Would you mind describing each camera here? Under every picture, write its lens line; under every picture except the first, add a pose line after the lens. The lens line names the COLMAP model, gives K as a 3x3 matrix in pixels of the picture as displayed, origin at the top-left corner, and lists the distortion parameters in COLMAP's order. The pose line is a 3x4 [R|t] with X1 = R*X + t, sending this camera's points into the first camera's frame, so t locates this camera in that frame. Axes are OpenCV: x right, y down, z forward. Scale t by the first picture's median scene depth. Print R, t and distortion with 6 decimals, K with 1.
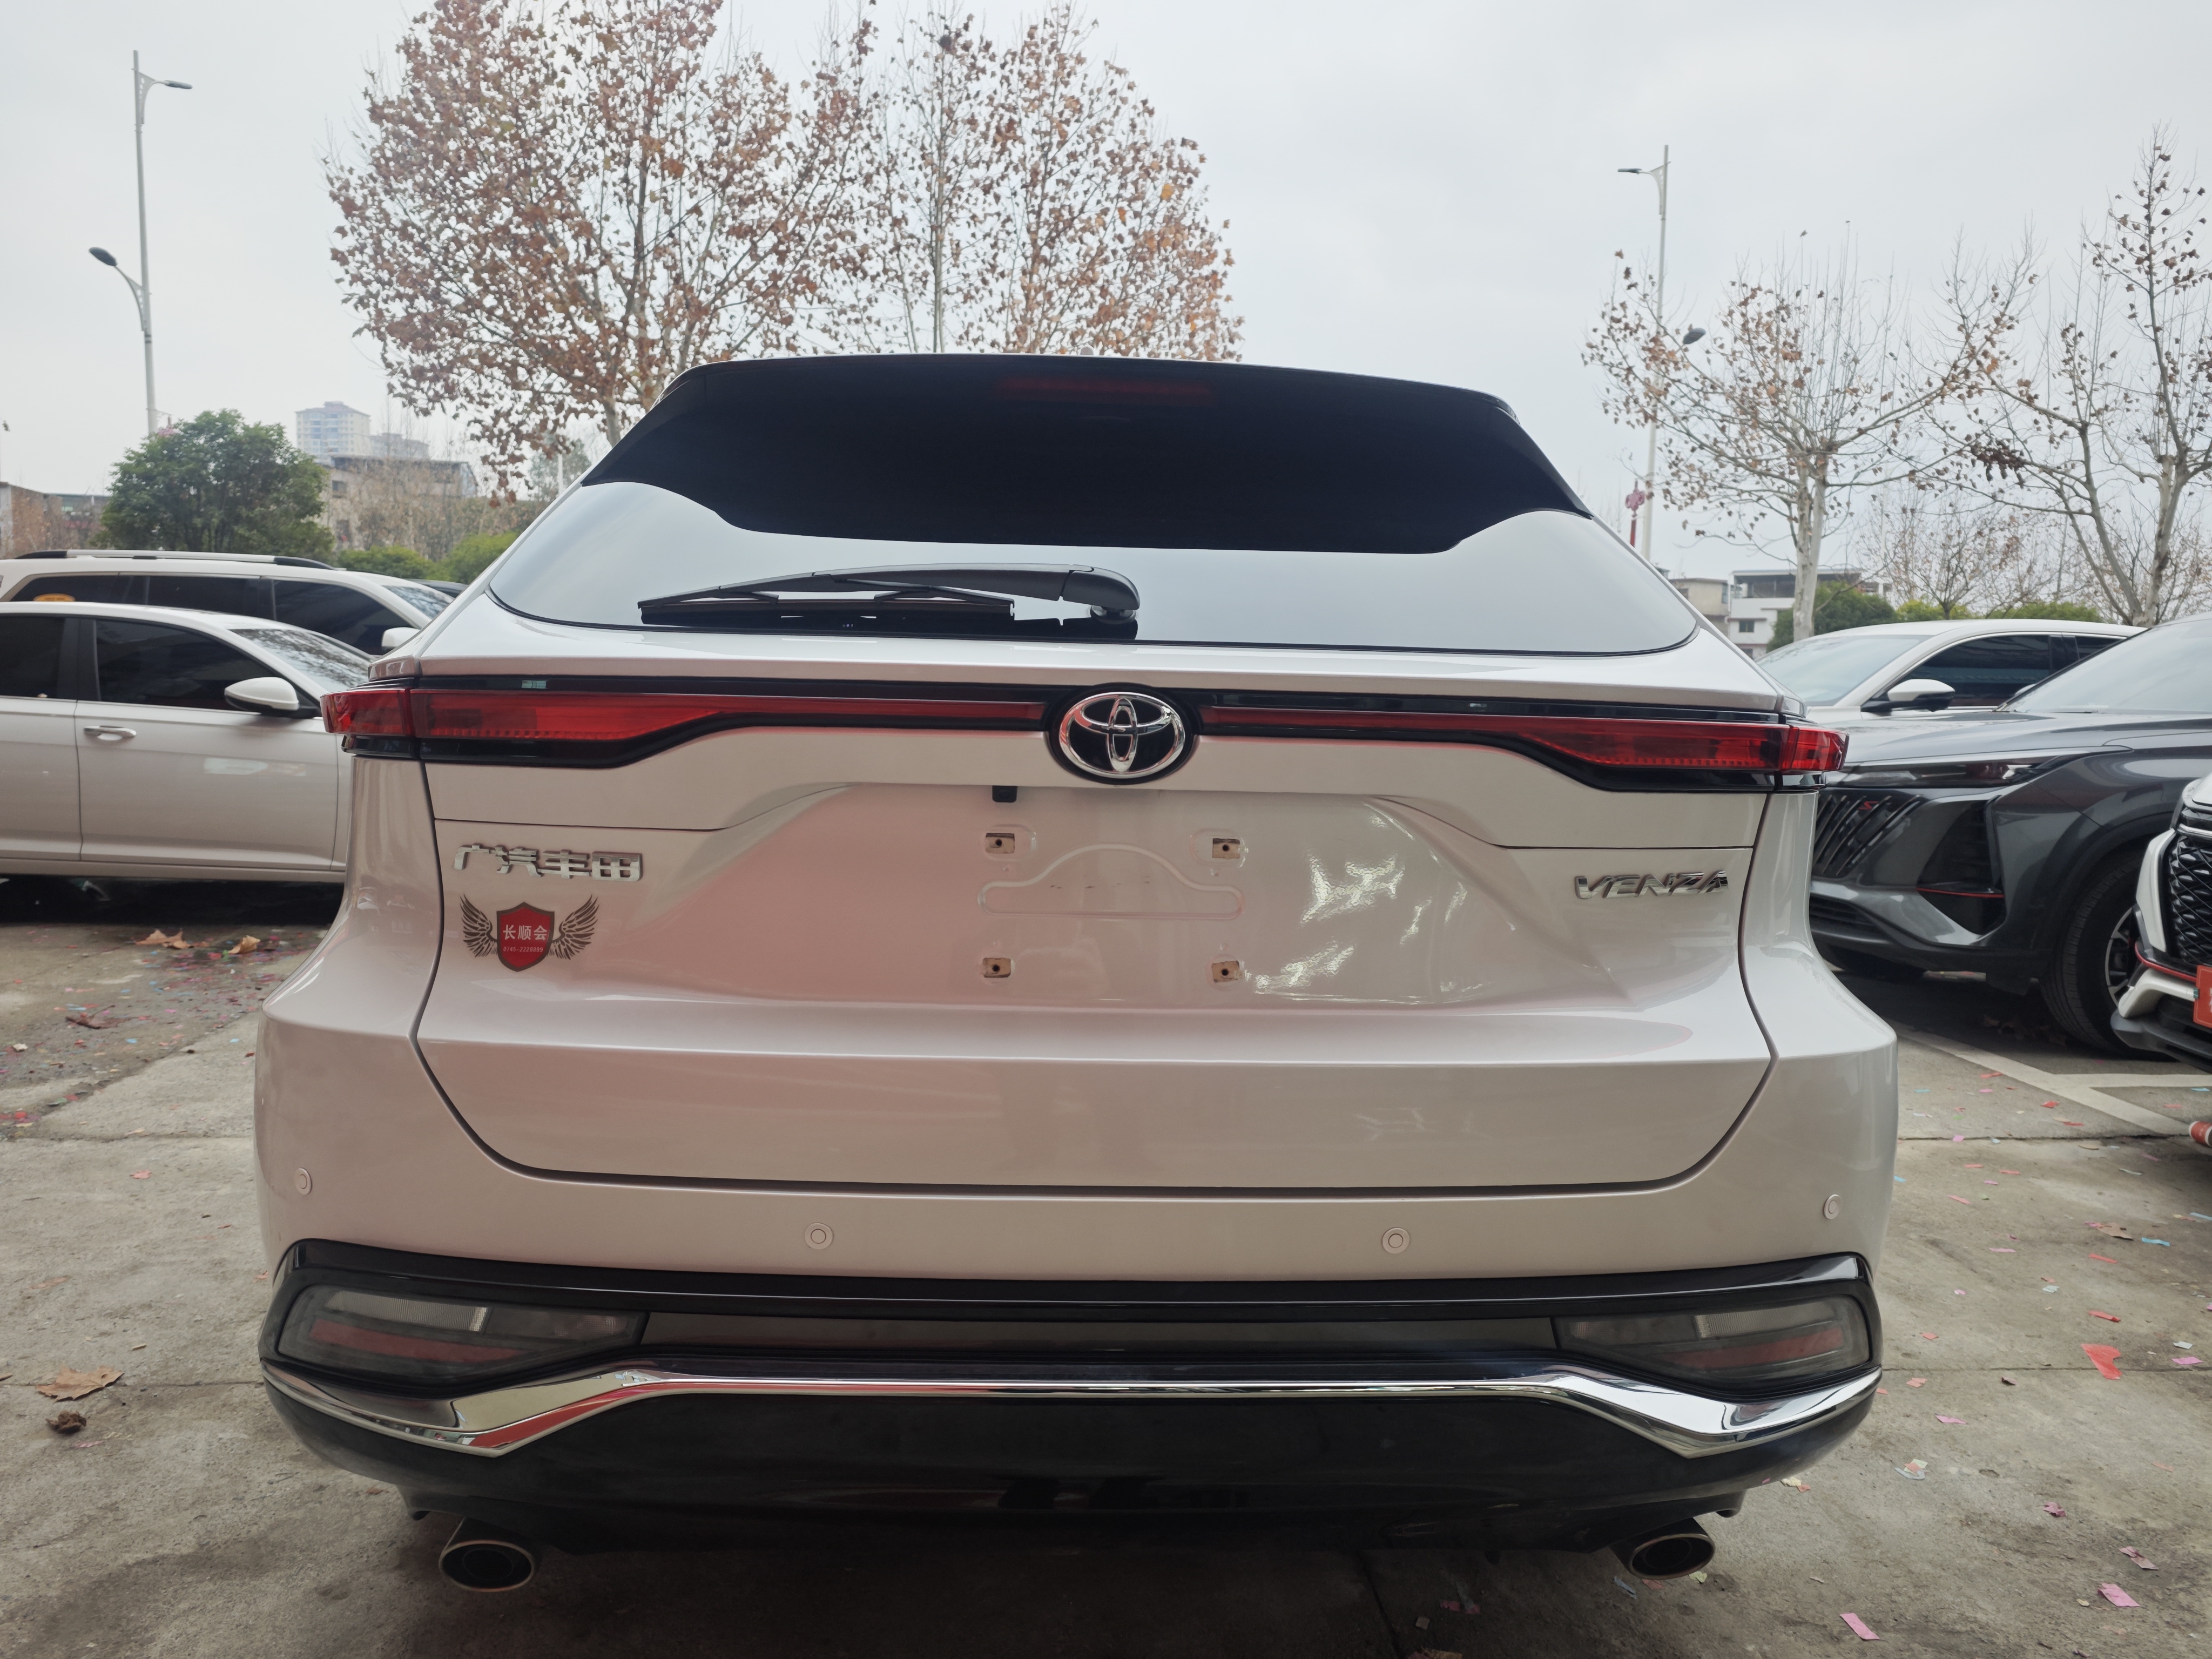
lens RADIAL K [[1514.3, 0, 1116.9], [0, 1514.3, 834.6], [0, 0, 1]] dist [0.009457, -0.025568]
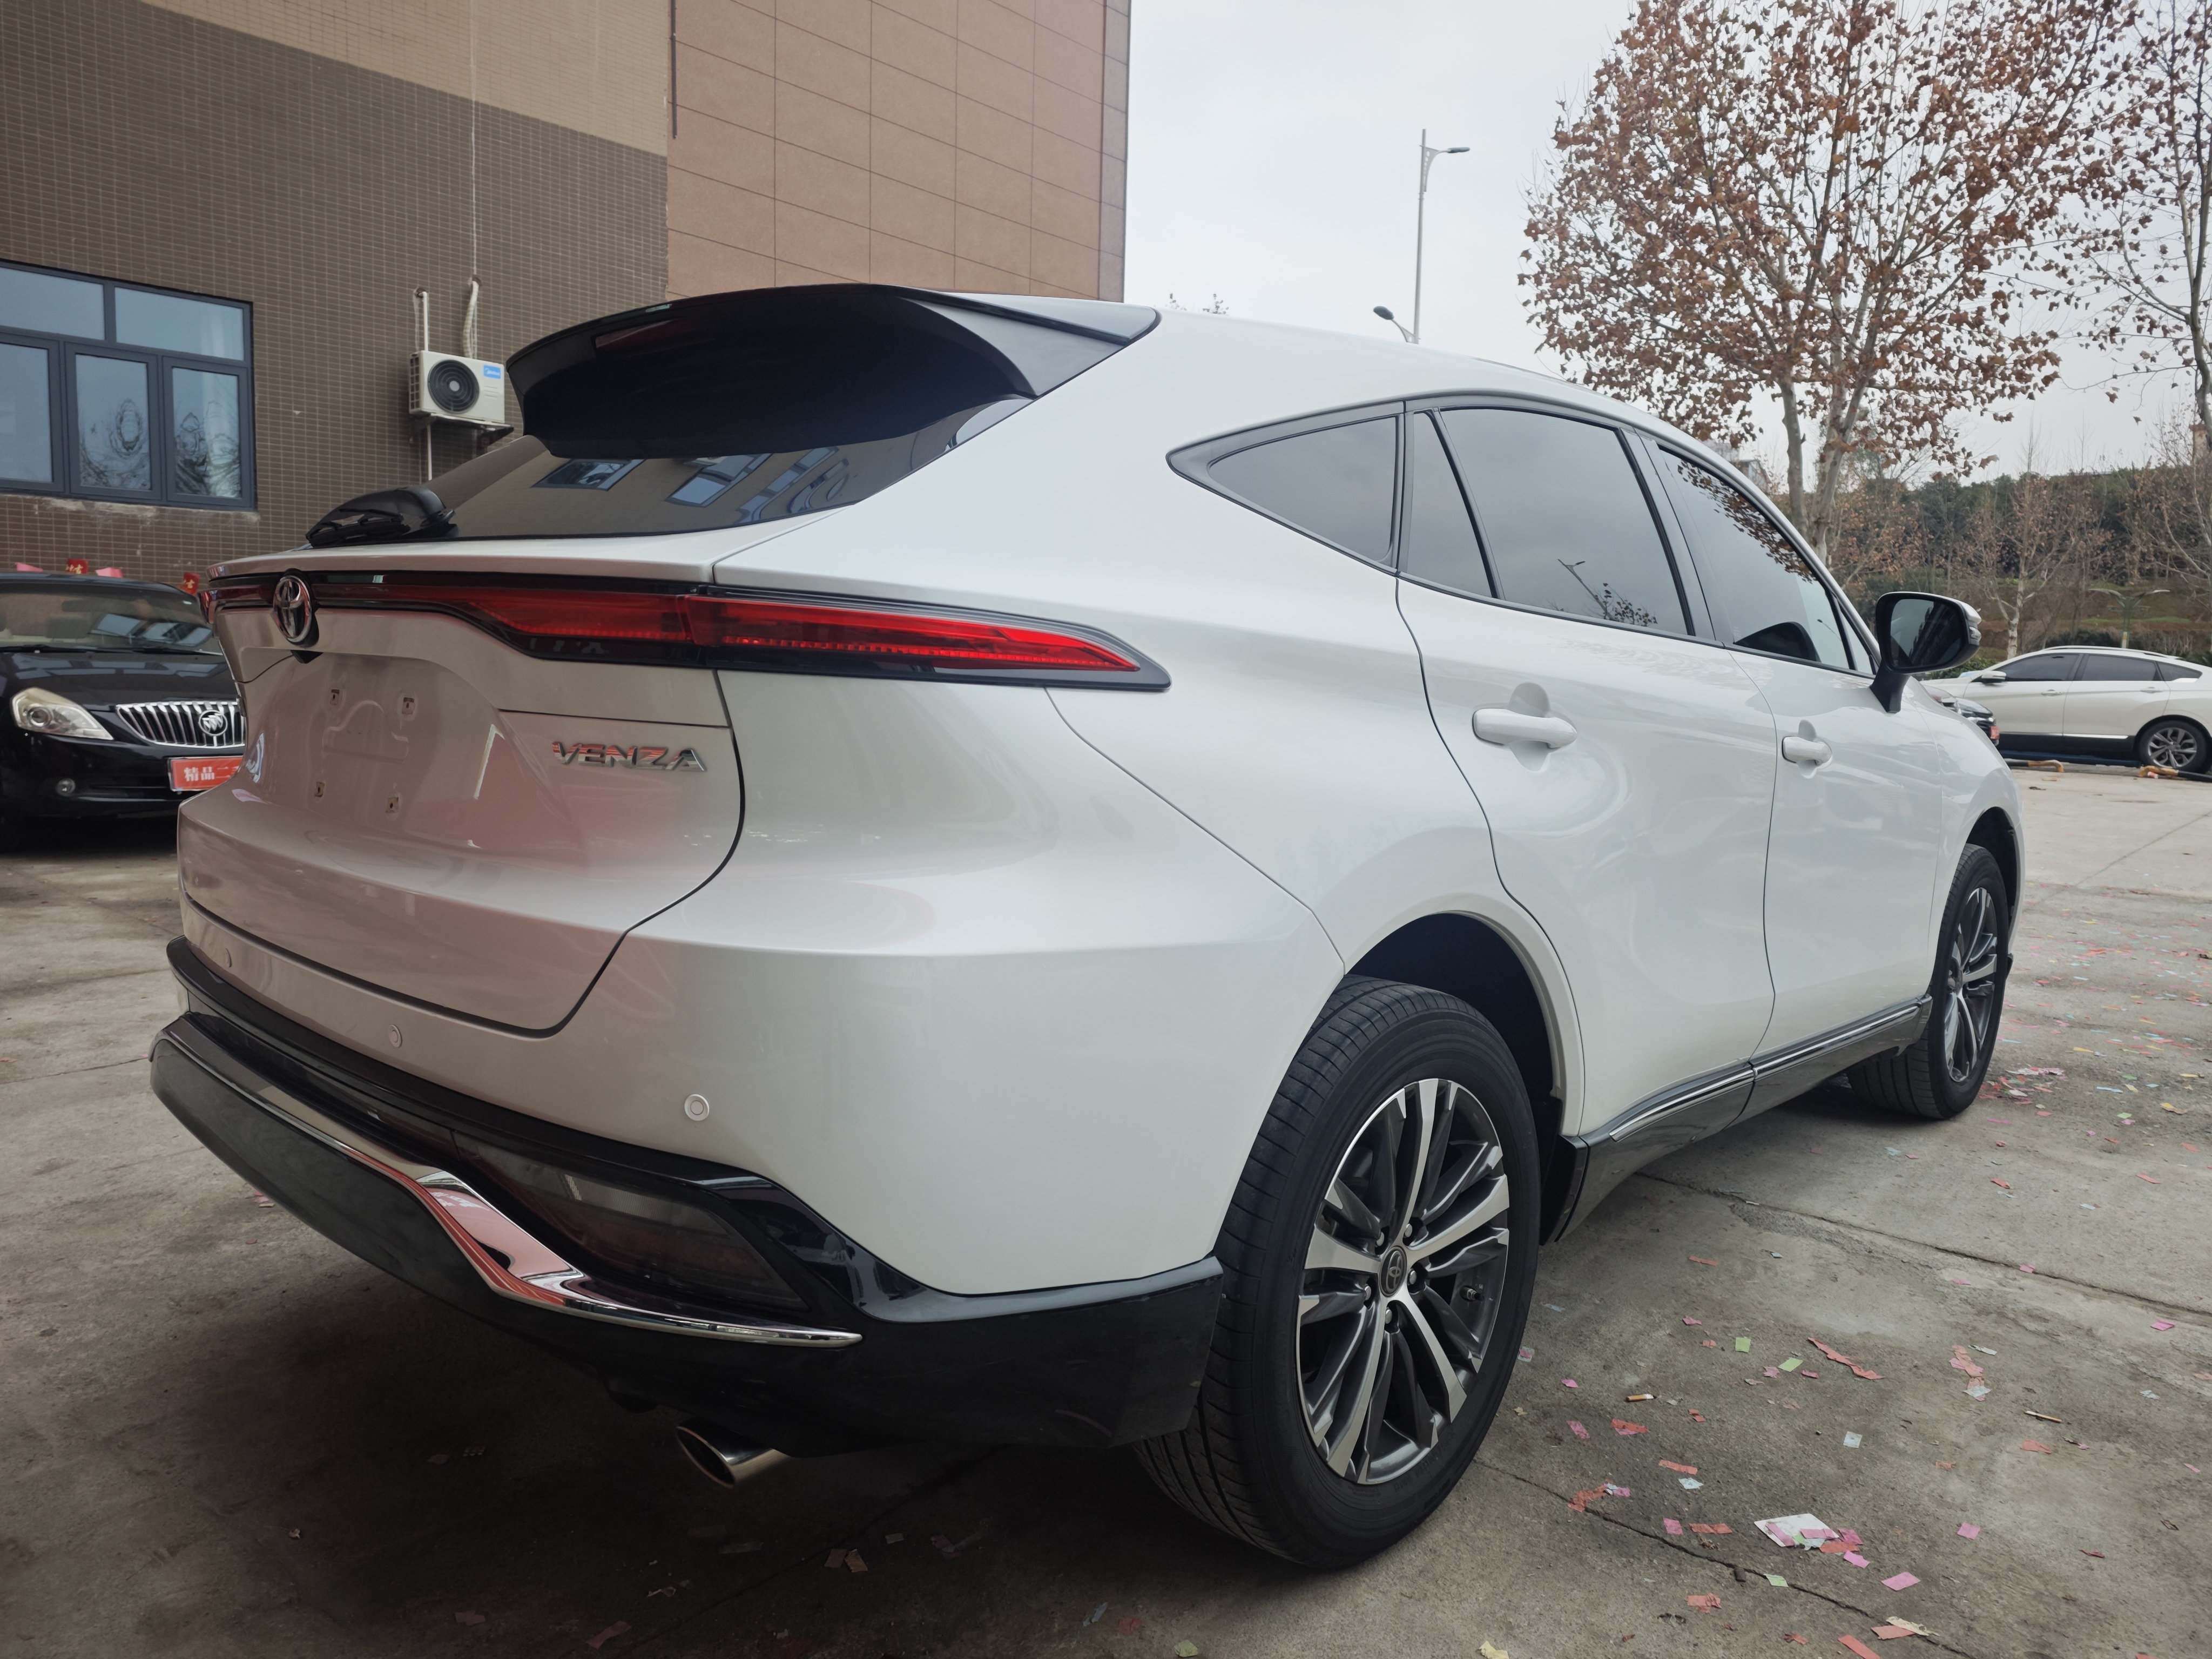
lens RADIAL K [[1514.3, 0, 1116.9], [0, 1514.3, 834.6], [0, 0, 1]] dist [0.009457, -0.025568]
pose [[0.738289, 0.065969, -0.671250, 1.268512], [-0.062927, 0.997602, 0.028831, 0.034951], [0.671543, 0.020954, 0.740670, 0.476940]]
